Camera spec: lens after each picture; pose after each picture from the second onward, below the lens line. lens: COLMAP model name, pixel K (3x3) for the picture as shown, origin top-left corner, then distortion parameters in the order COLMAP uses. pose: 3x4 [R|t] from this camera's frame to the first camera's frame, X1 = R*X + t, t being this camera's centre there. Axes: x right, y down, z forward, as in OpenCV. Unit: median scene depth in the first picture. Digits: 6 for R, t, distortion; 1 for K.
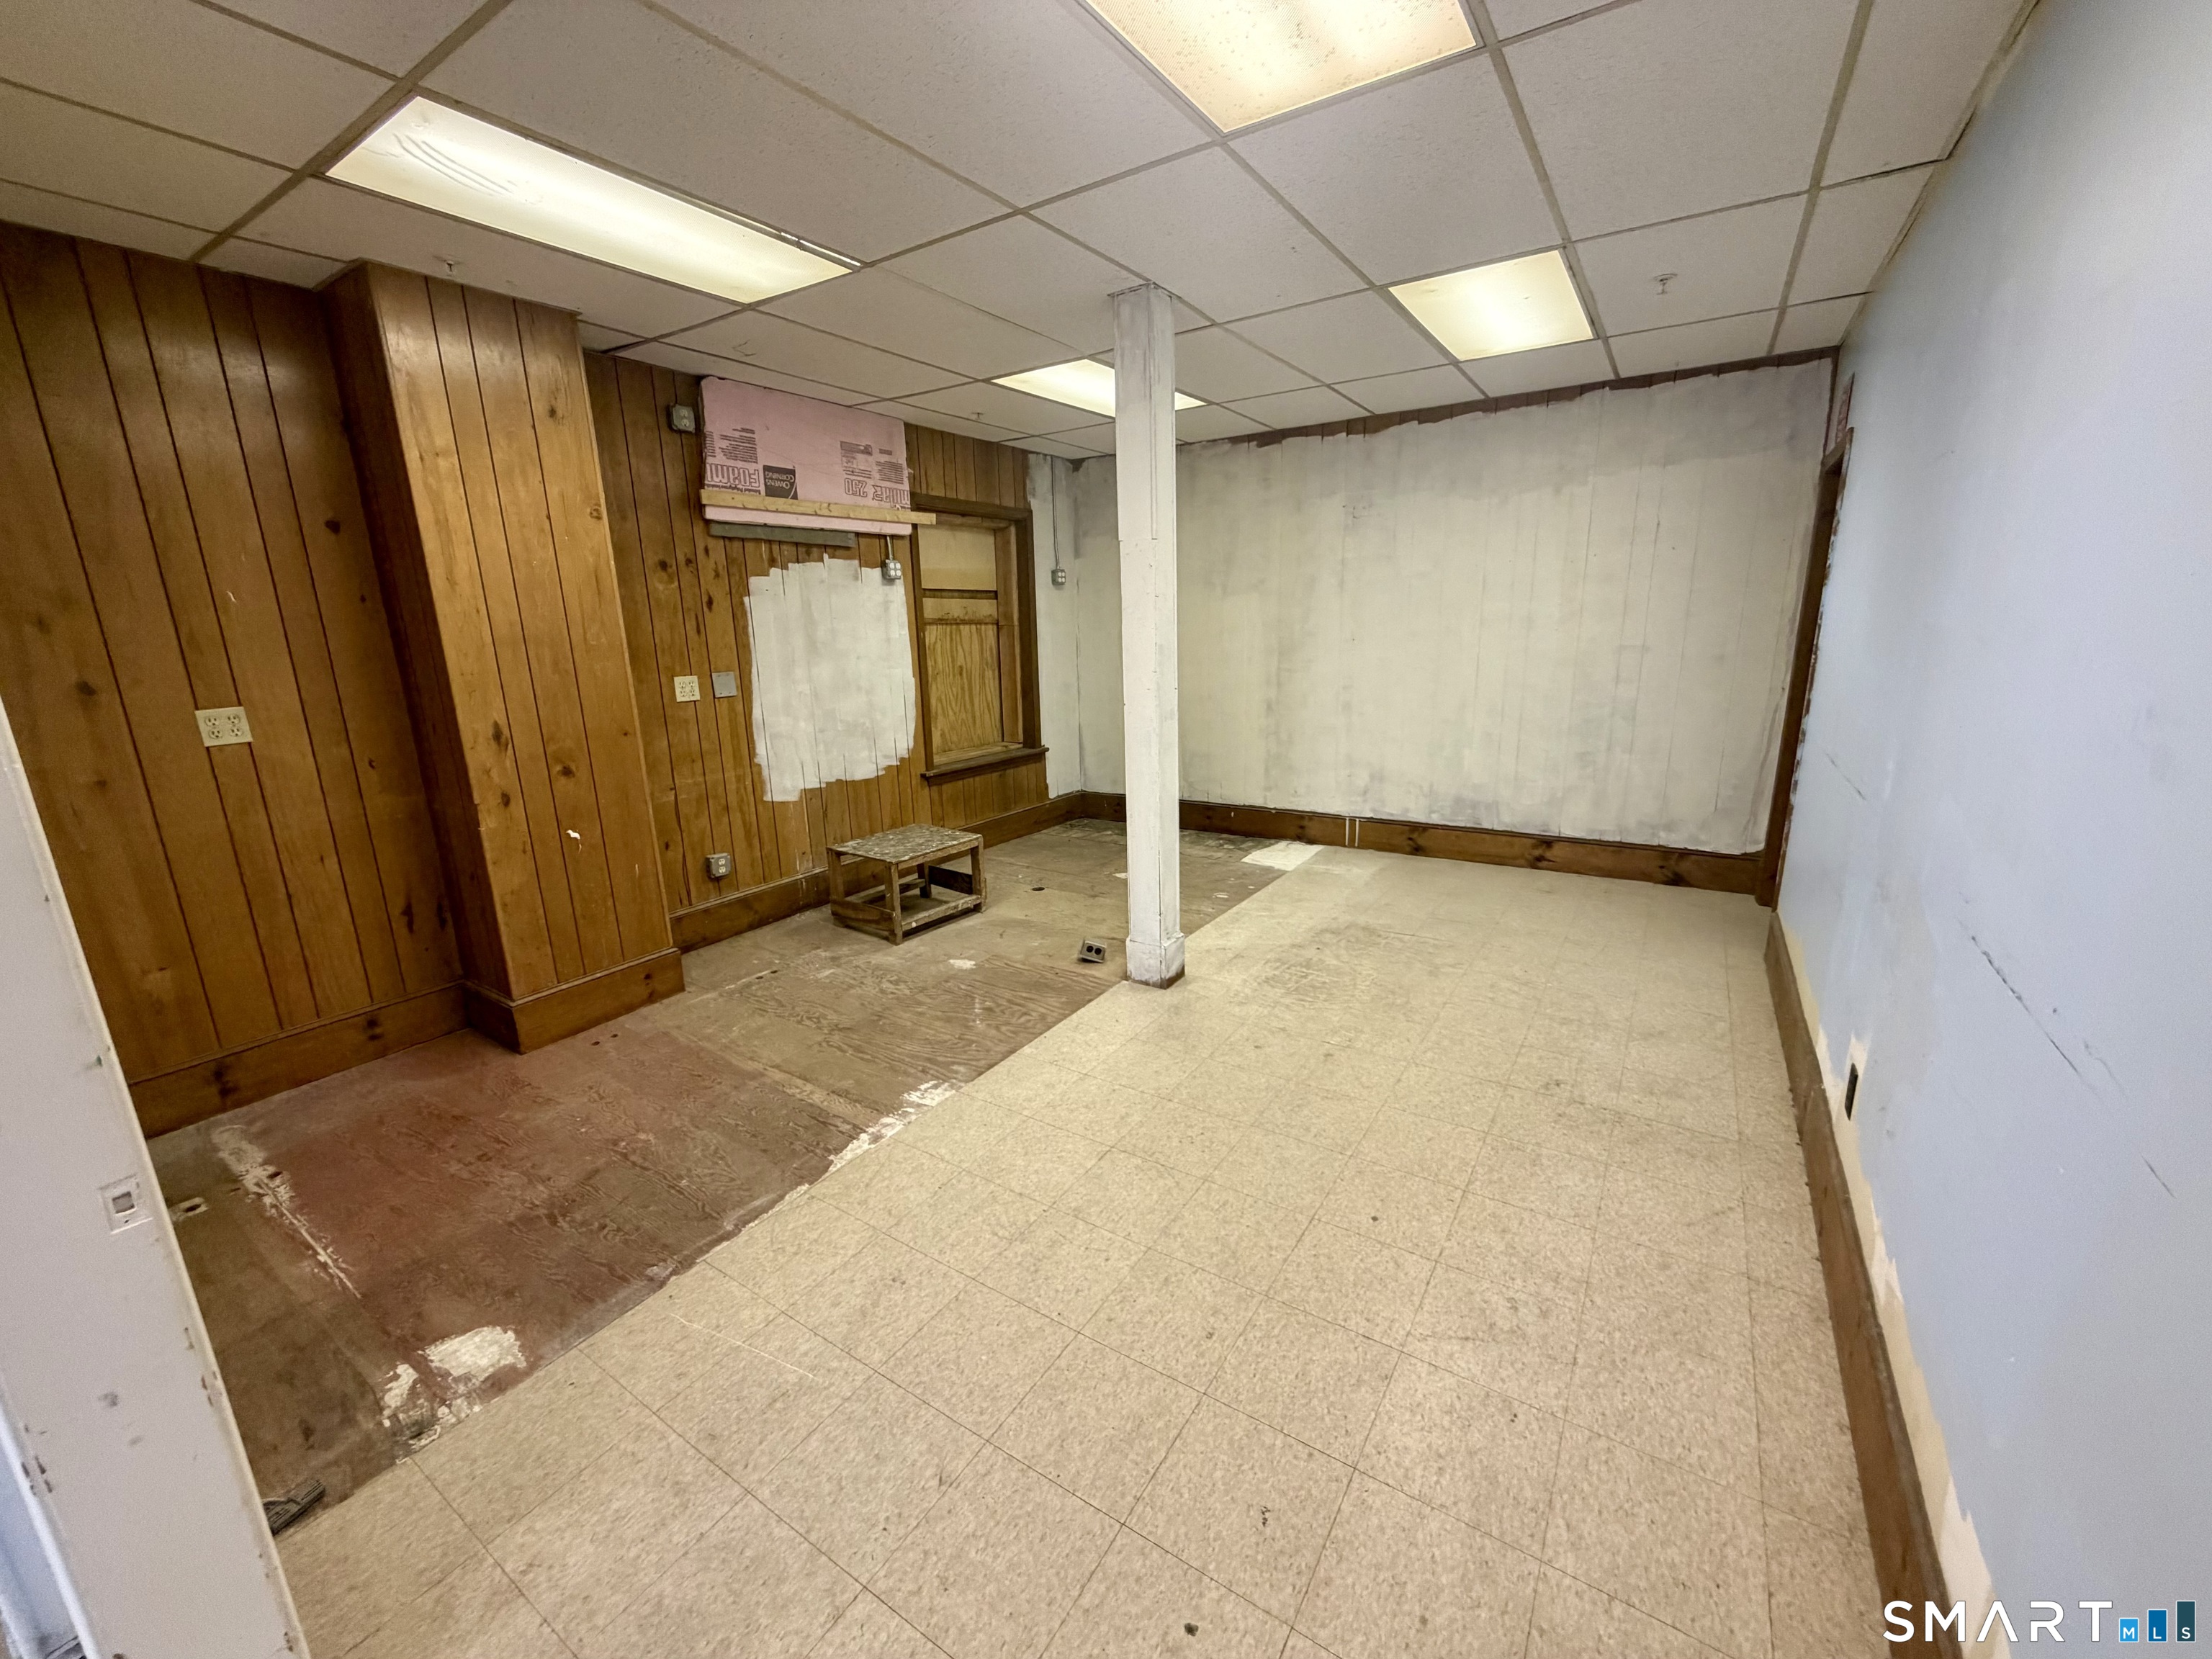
lens RADIAL K [[877.5, 0, 1106.0], [0, 877.5, 829.5], [0, 0, 1]] dist [-0.001822, 0.000331]
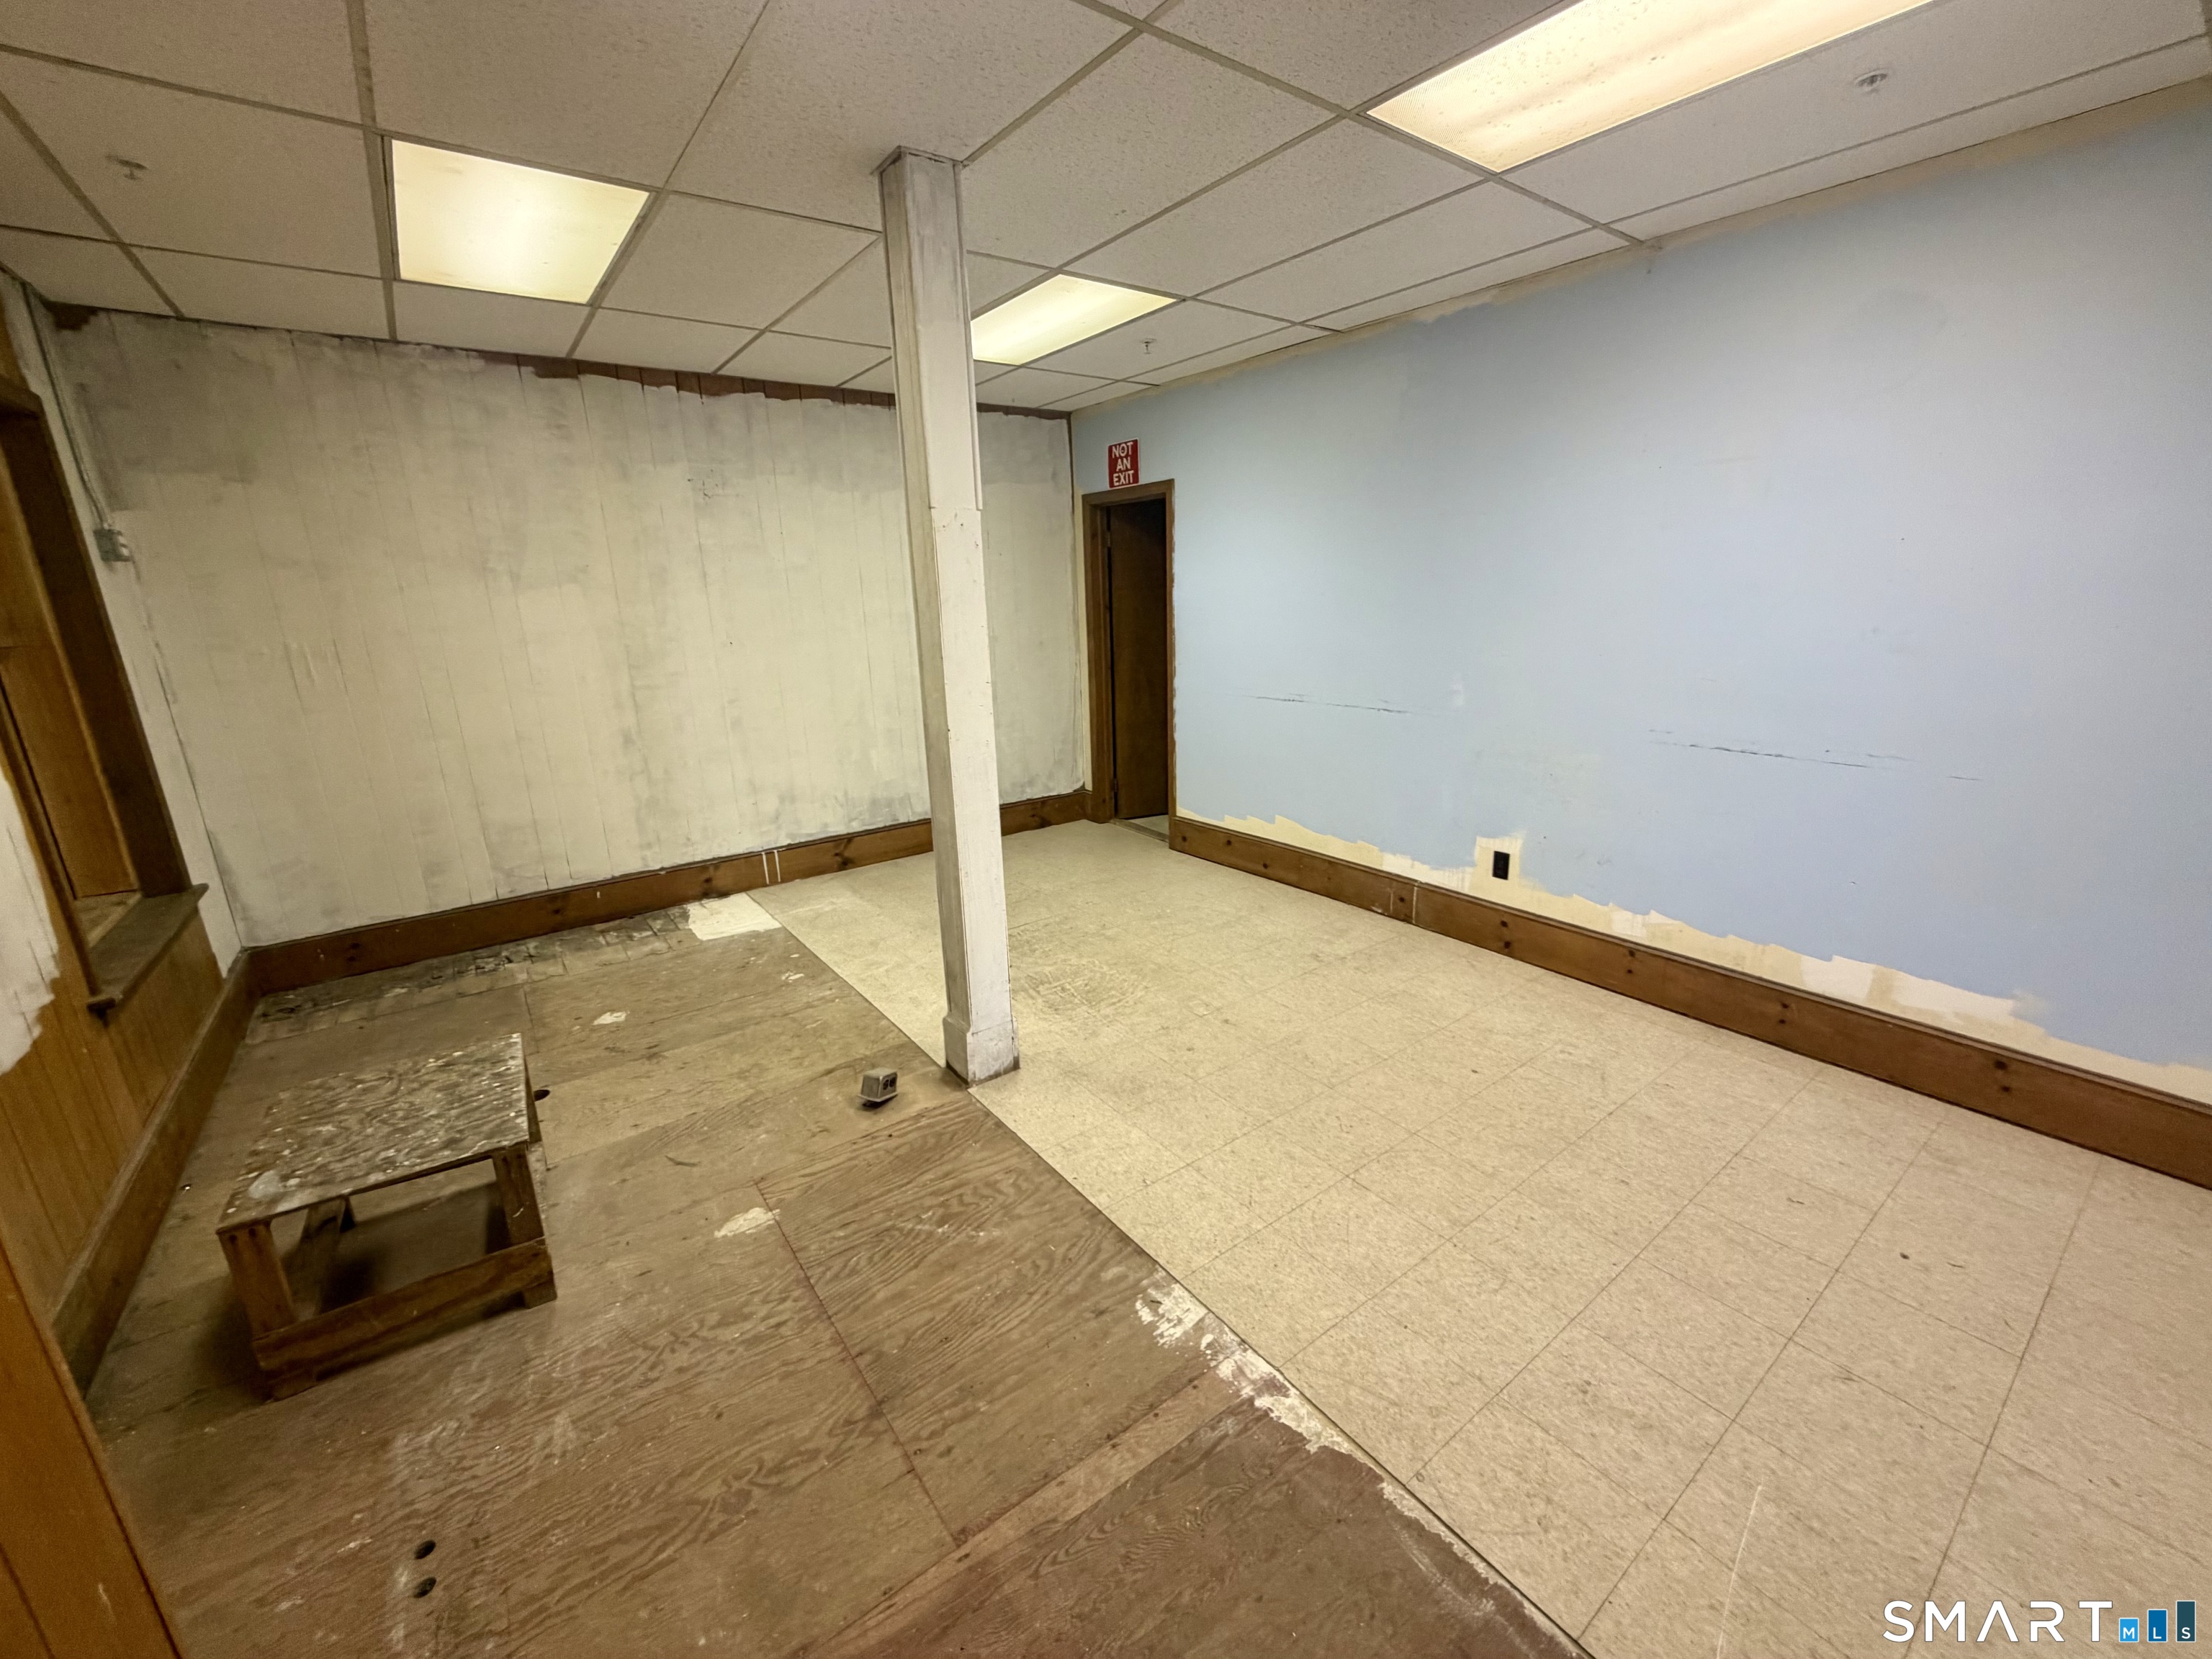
lens RADIAL K [[877.5, 0, 1106.0], [0, 877.5, 829.5], [0, 0, 1]] dist [-0.001822, 0.000331]
pose [[0.346744, -0.232818, 0.908606, -0.443180], [0.237149, 0.958992, 0.155228, -0.103108], [-0.907485, 0.161651, 0.387737, 0.428352]]
